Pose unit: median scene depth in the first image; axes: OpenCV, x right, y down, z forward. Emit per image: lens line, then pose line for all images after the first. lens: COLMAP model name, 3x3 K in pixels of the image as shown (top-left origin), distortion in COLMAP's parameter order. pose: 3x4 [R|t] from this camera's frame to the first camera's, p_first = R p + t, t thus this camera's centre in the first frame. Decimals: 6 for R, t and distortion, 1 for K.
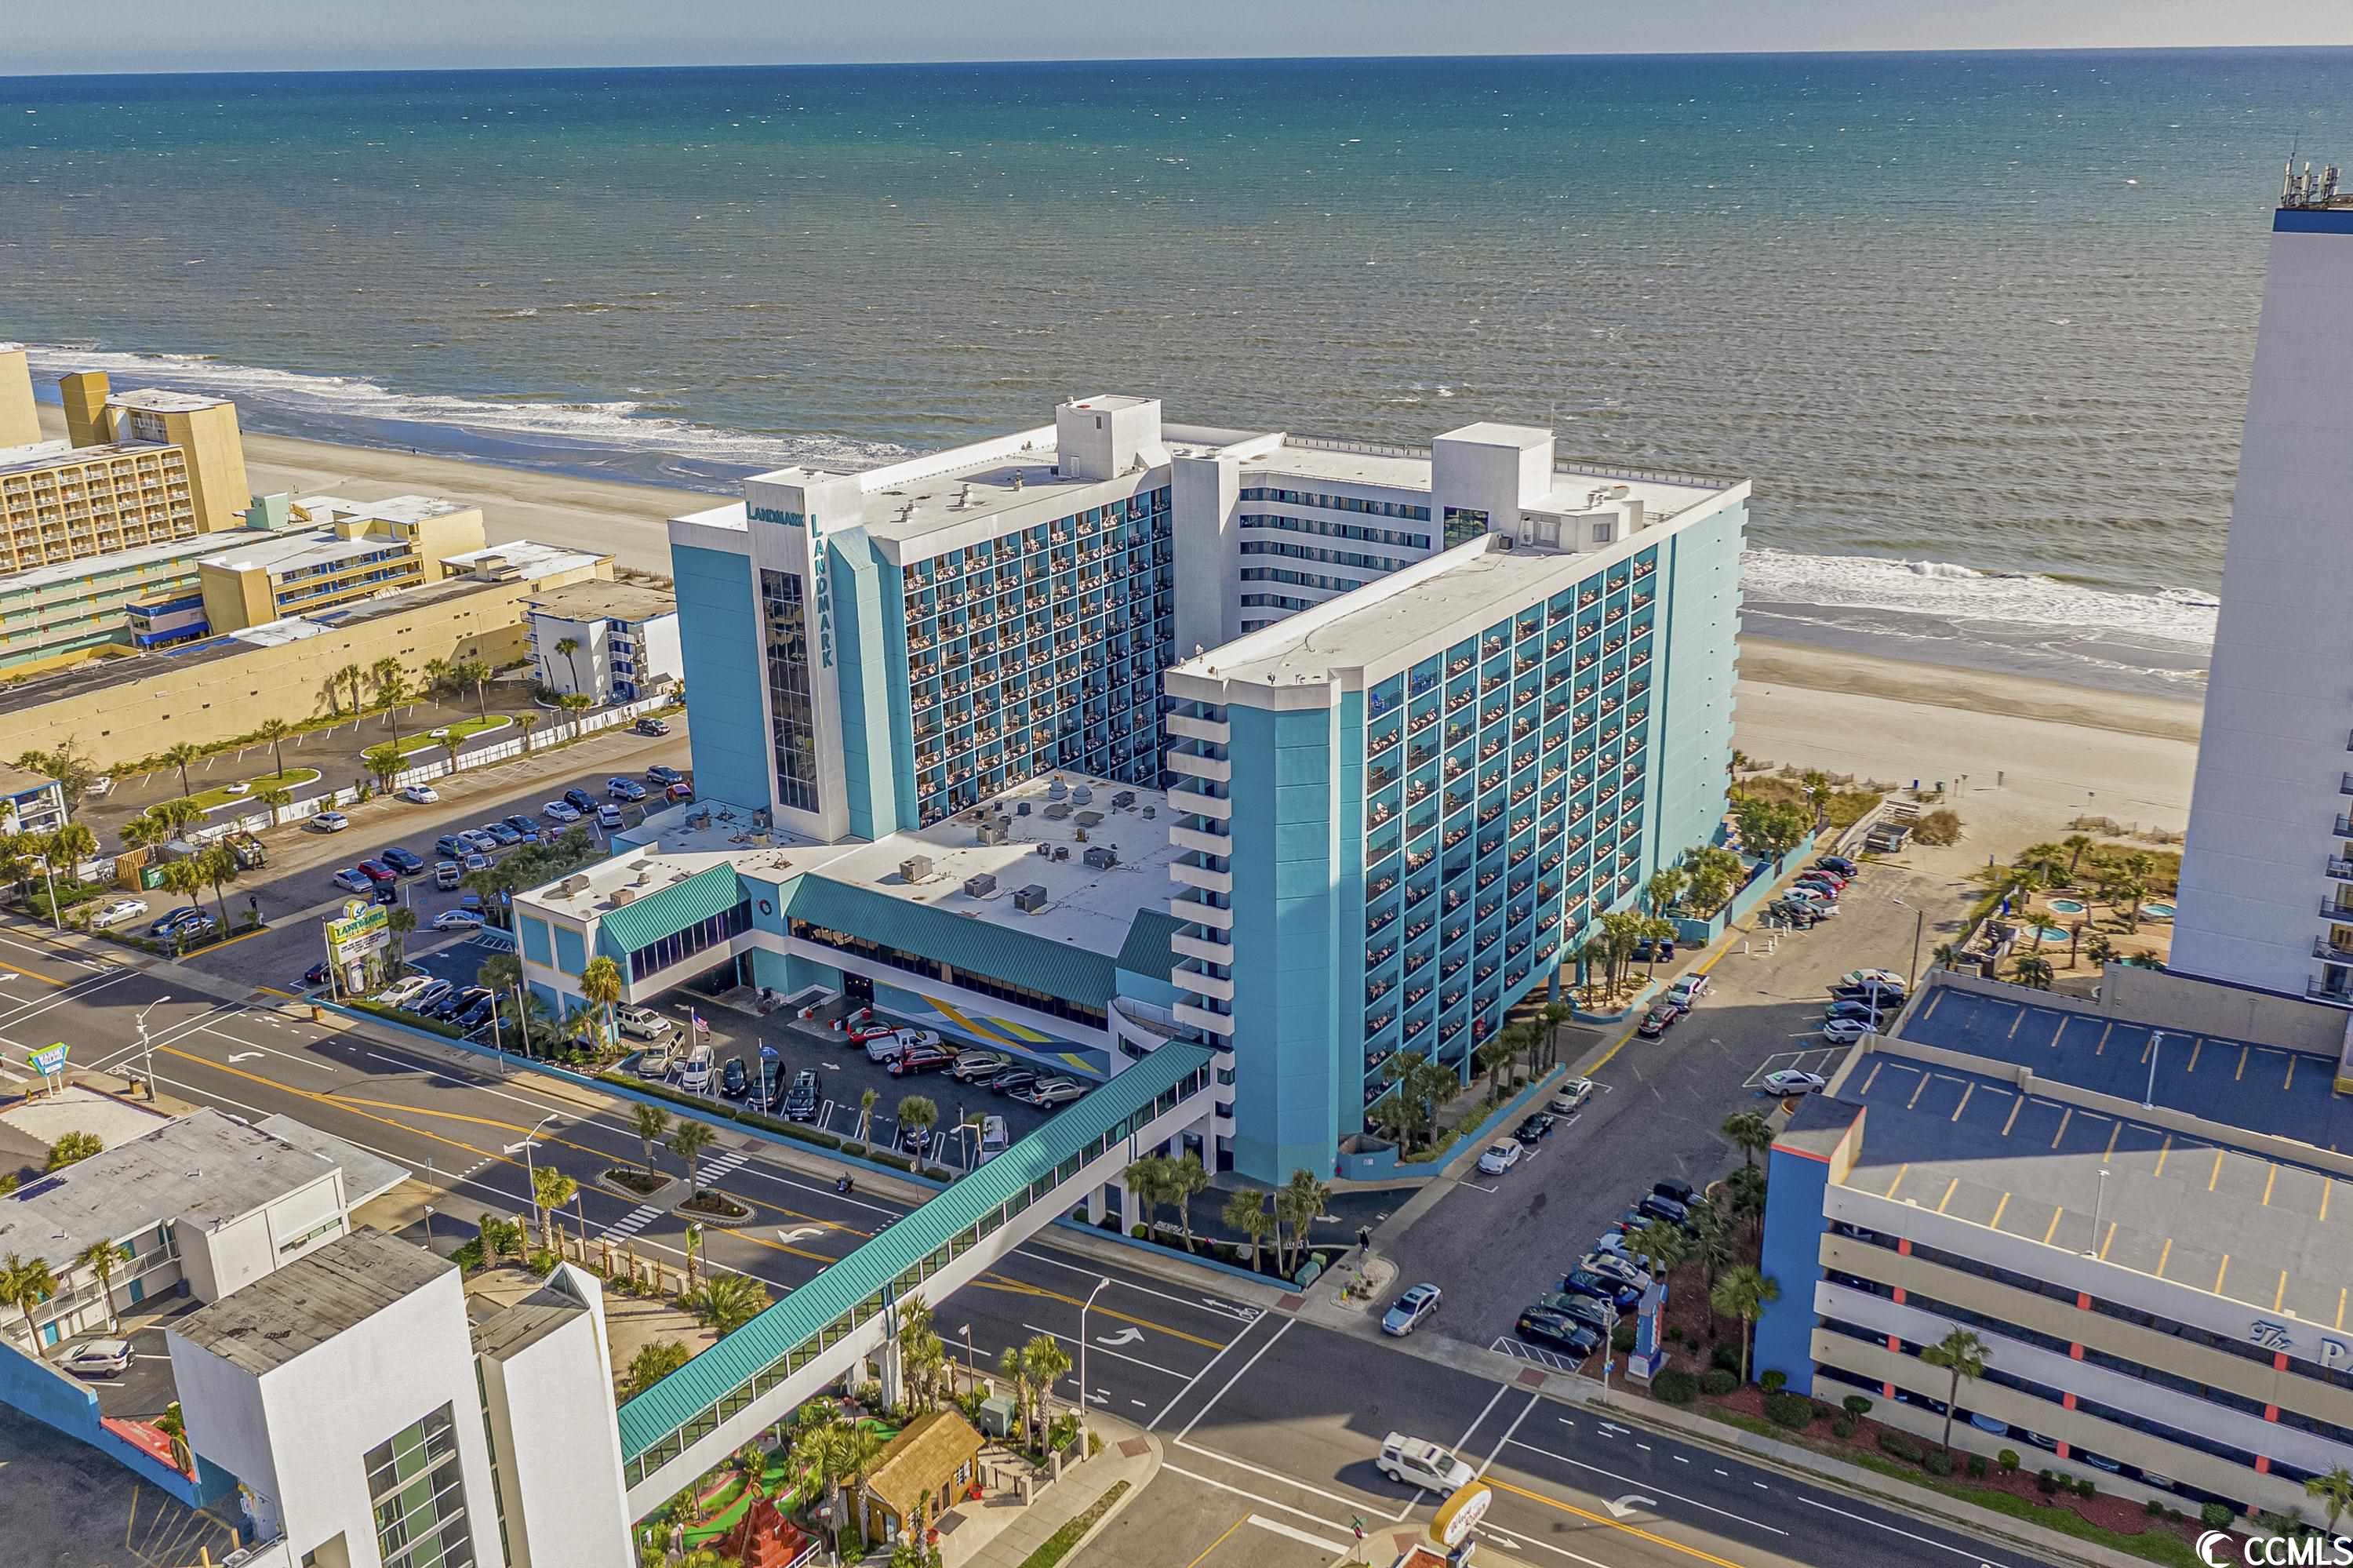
lens RADIAL K [[2034.5, 0, 1205.2], [0, 2034.5, 743.1], [0, 0, 1]] dist [-0.005790, 0.000142]
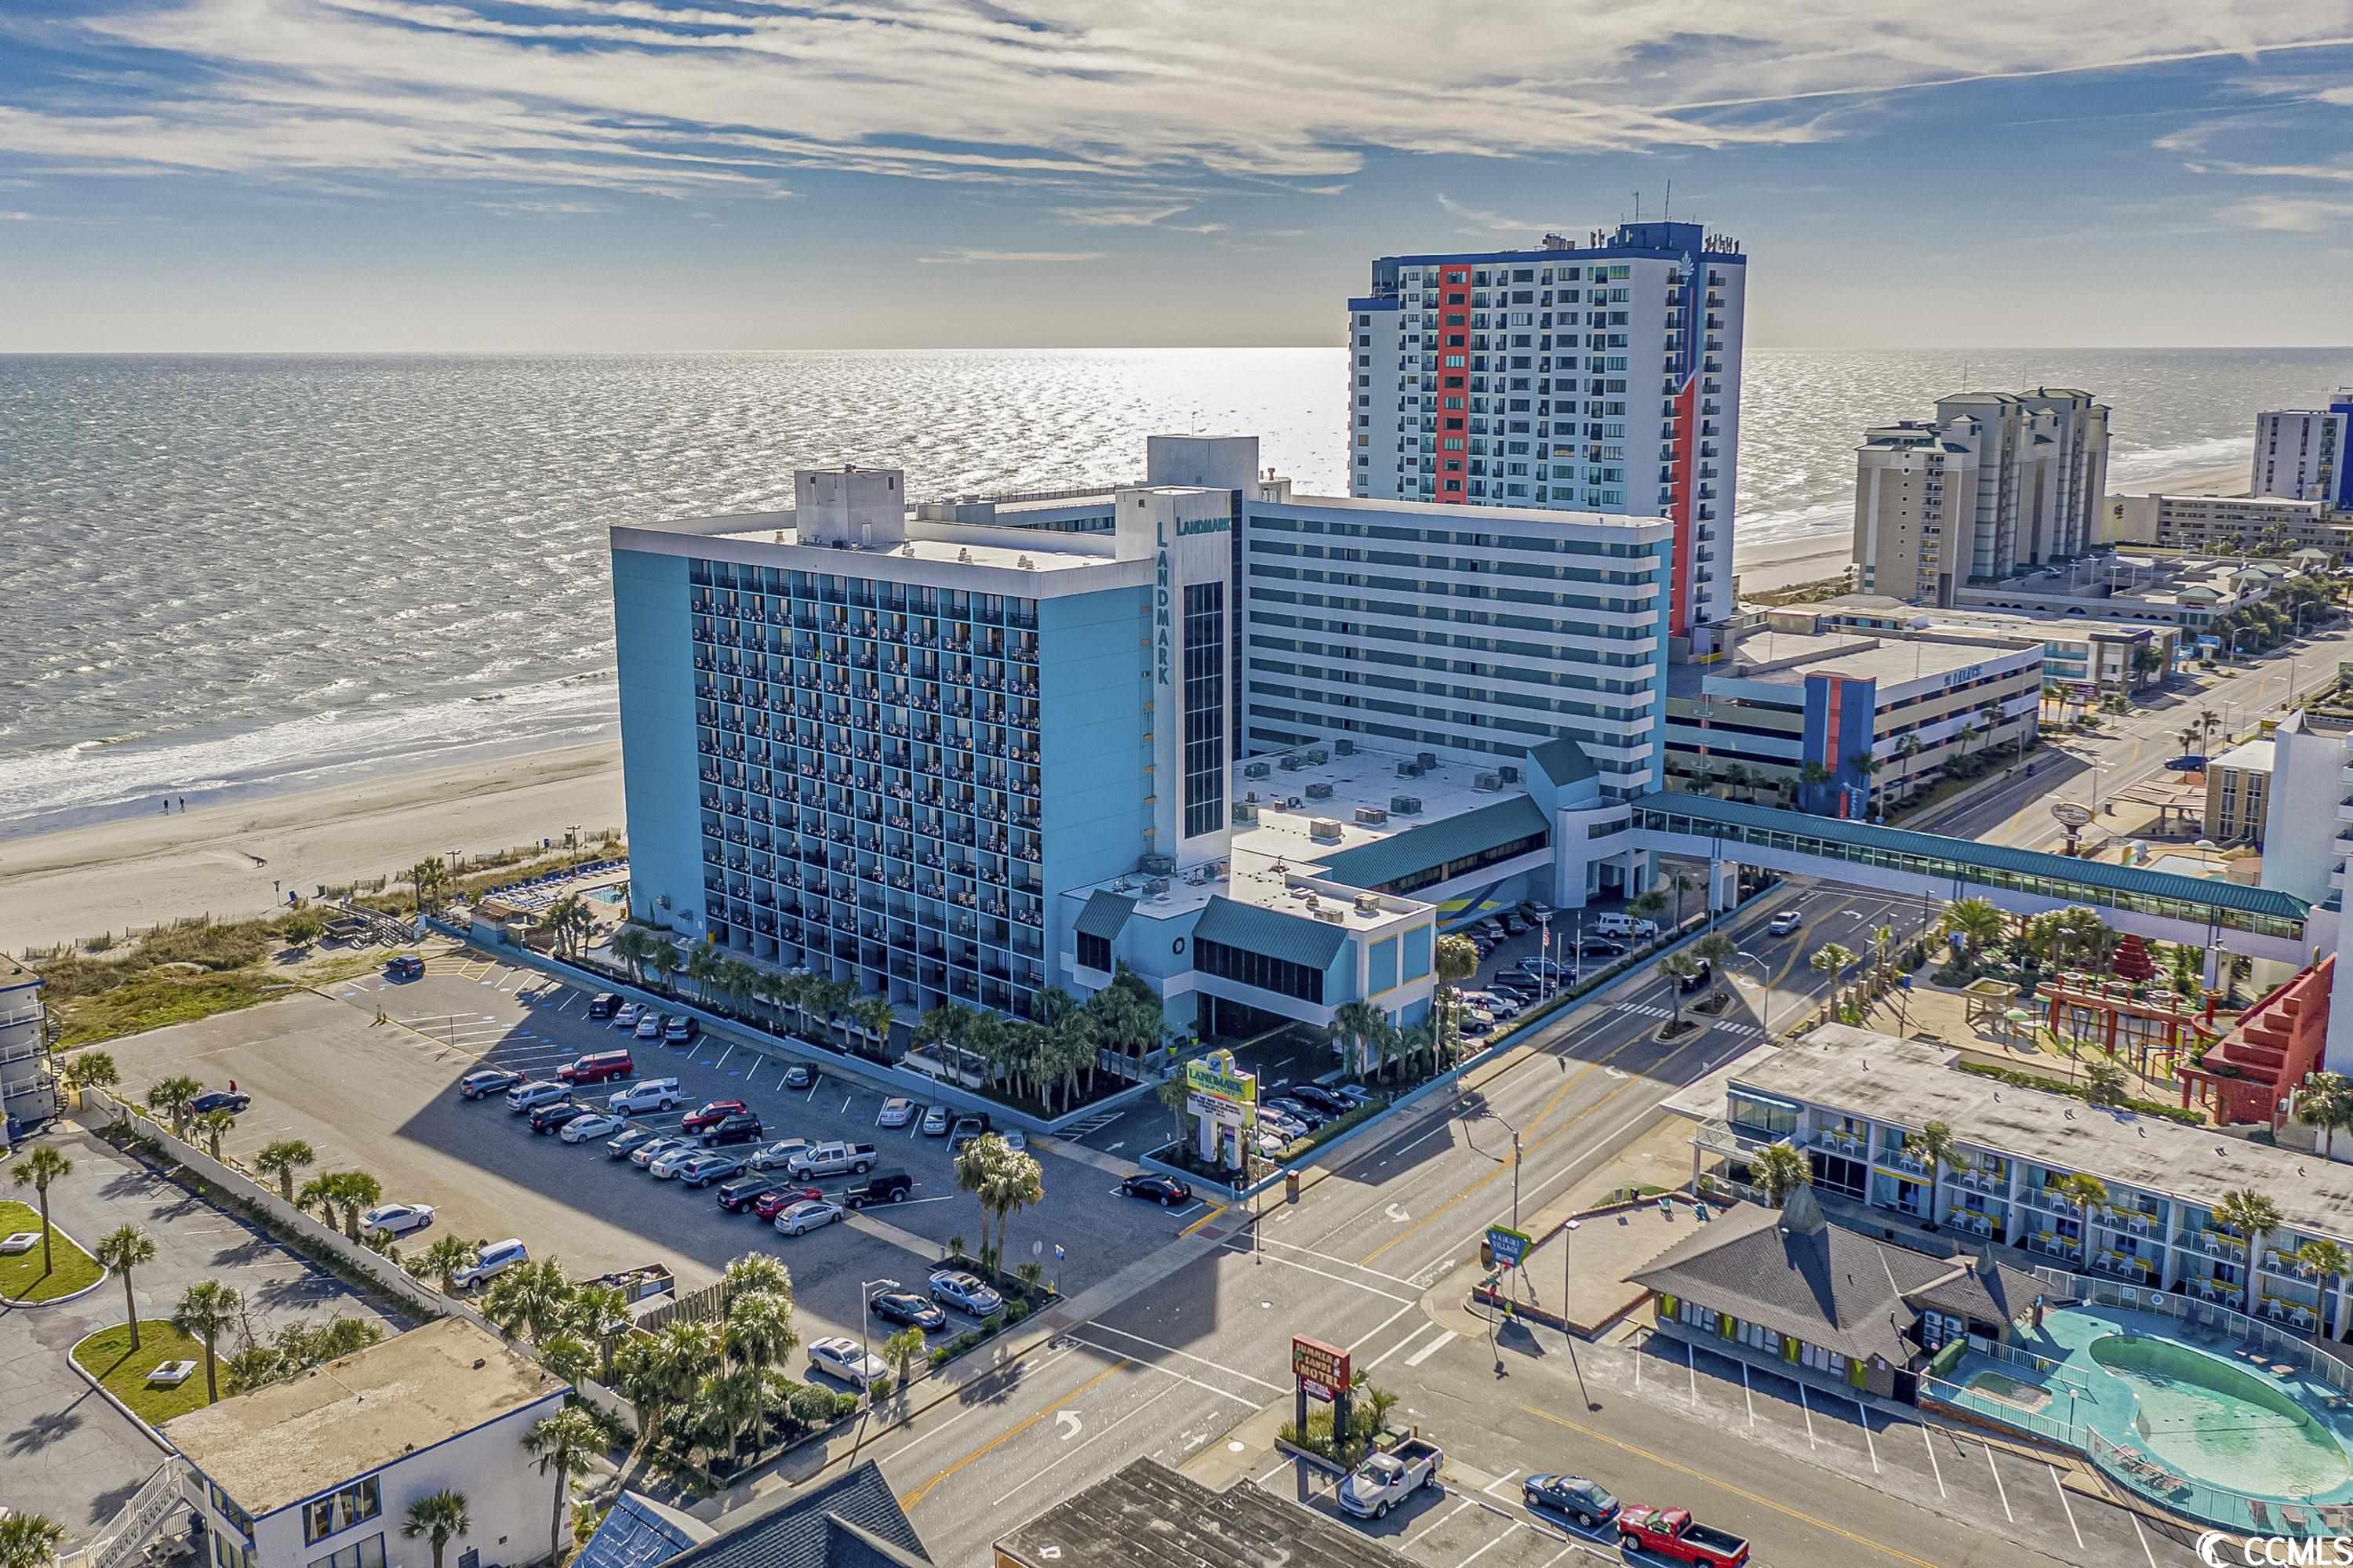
lens RADIAL K [[2034.5, 0, 1205.2], [0, 2034.5, 743.1], [0, 0, 1]] dist [-0.005790, 0.000142]
pose [[0.141721, -0.180040, 0.973397, -1.230723], [0.312750, 0.941099, 0.128532, -0.143951], [-0.939203, 0.286214, 0.189681, 0.873560]]
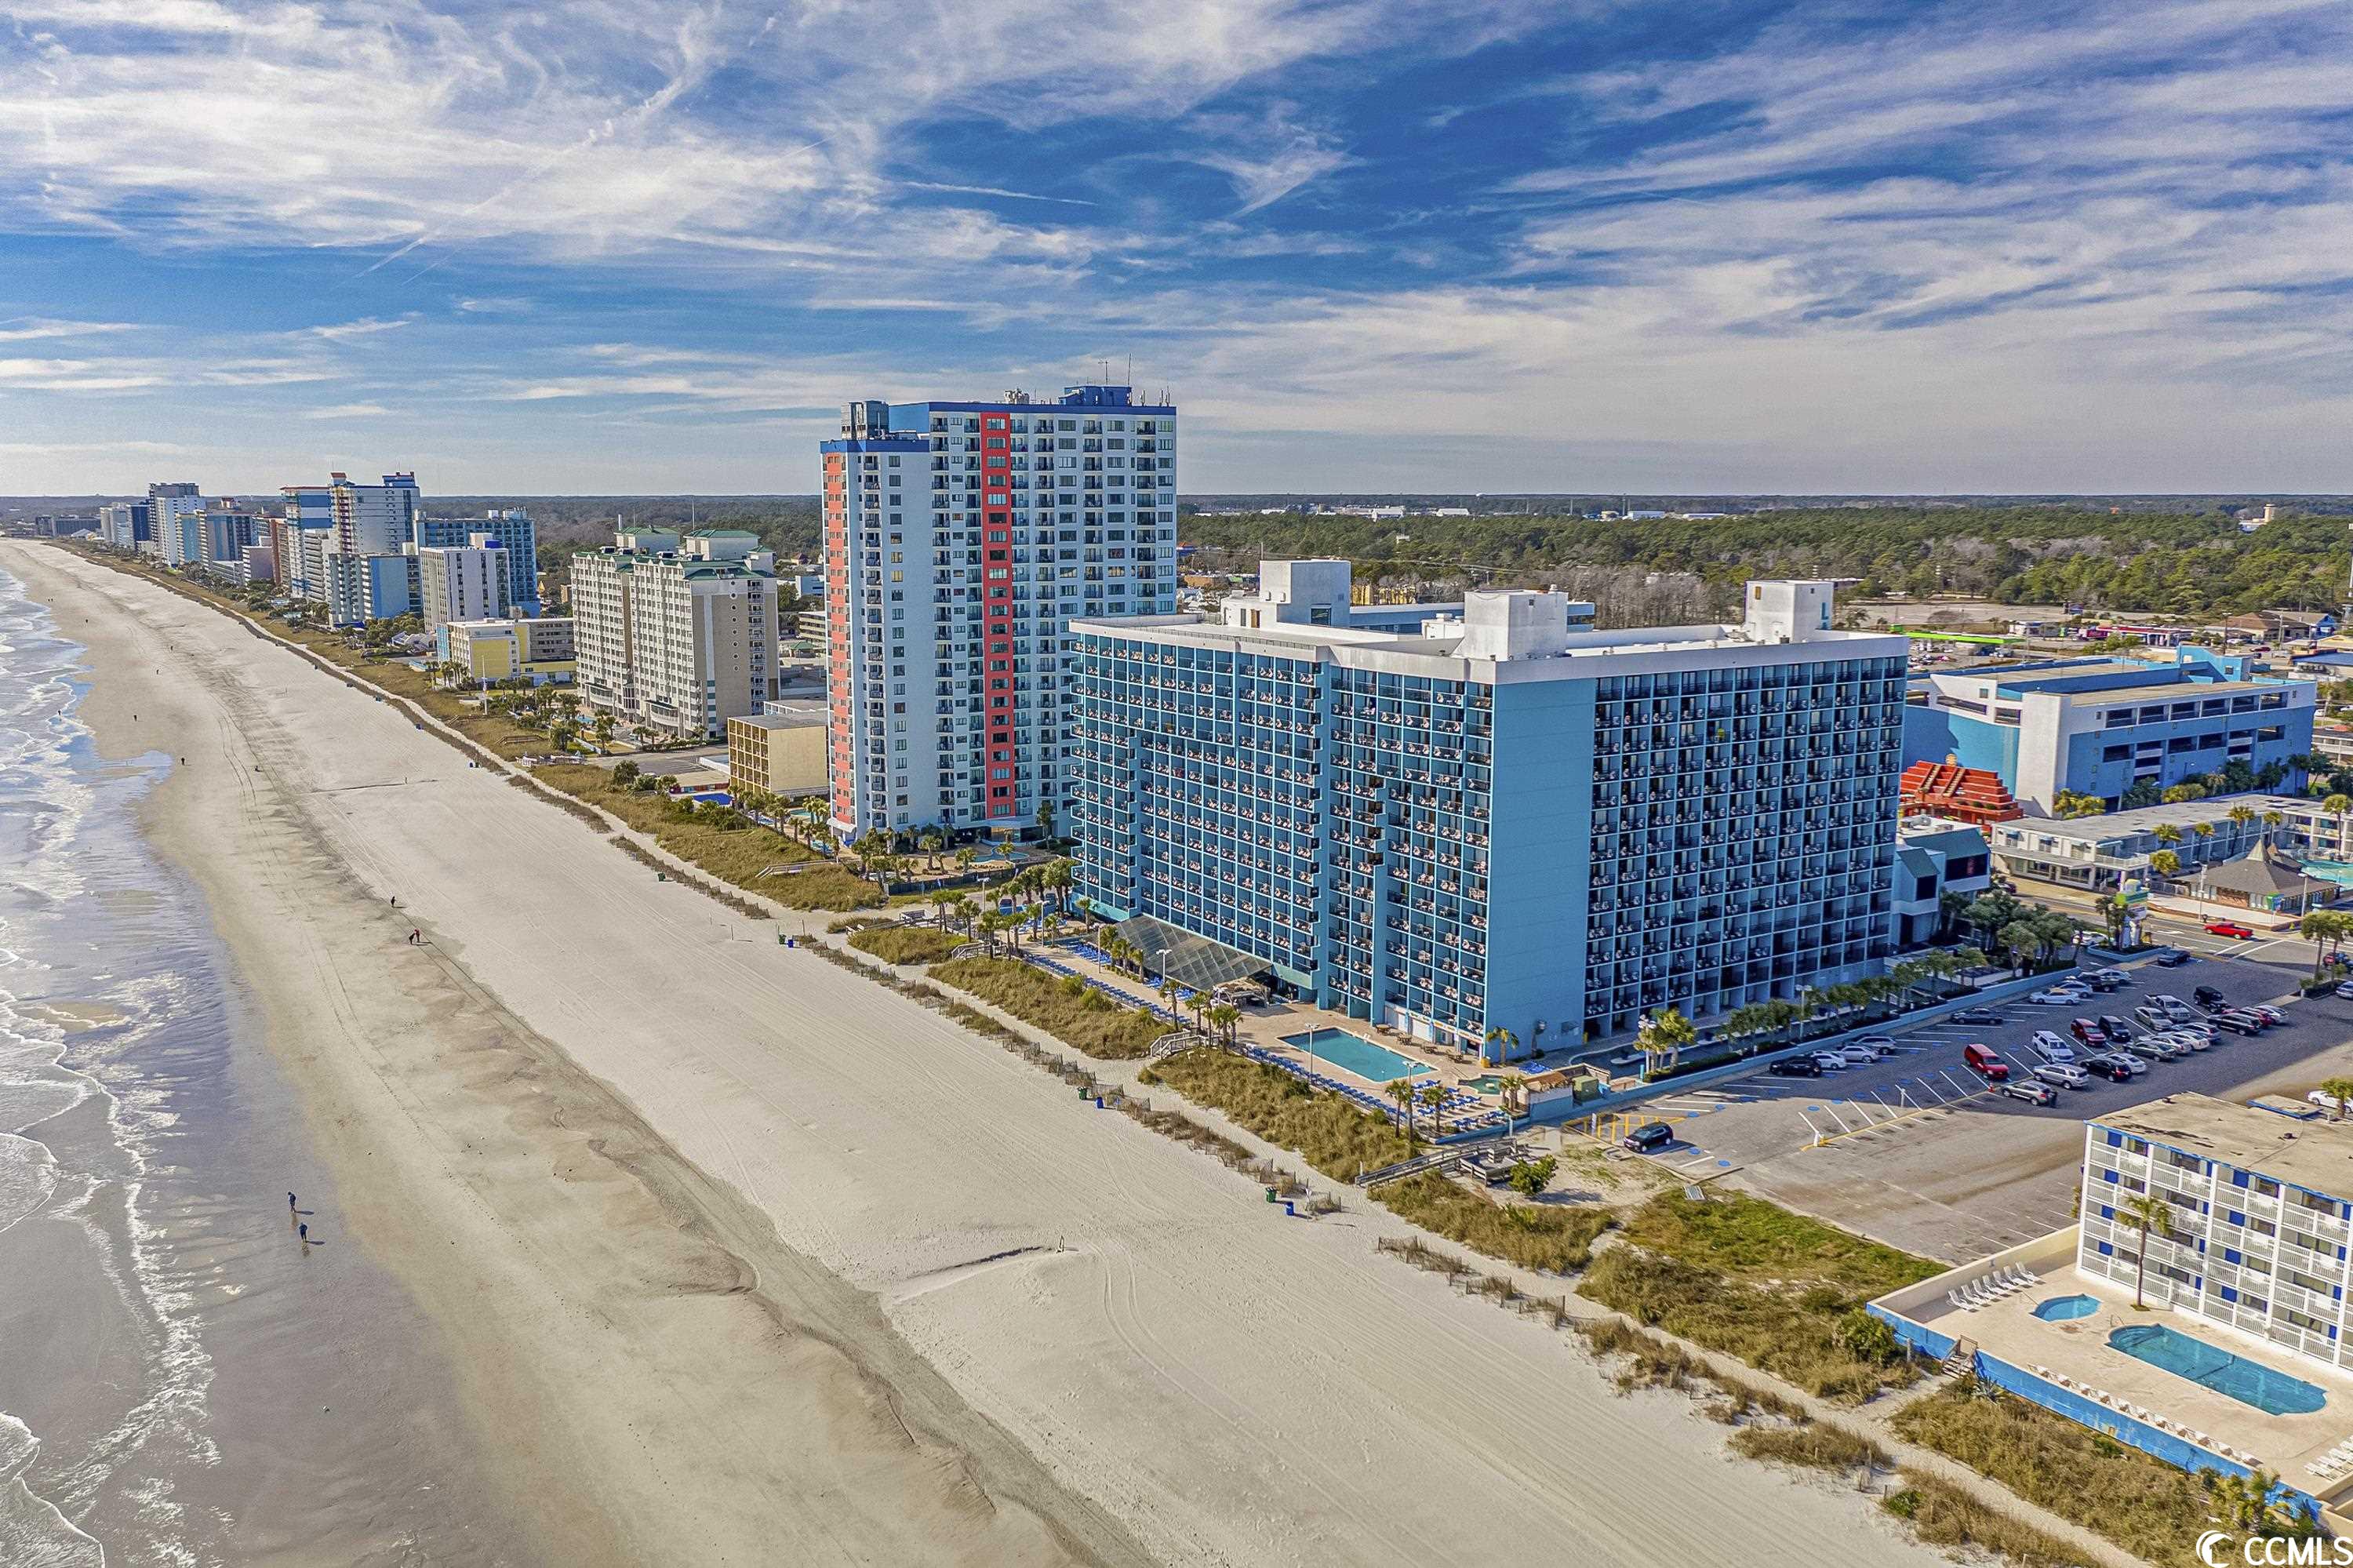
lens RADIAL K [[1870.6, 0, 1176.5], [0, 1870.6, 784.0], [0, 0, 1]] dist [-0.055449, 0.088568]
pose [[-0.912690, -0.049803, 0.405607, -0.354643], [0.141215, 0.892964, 0.427403, -0.641706], [-0.383478, 0.447364, -0.807967, 2.363994]]
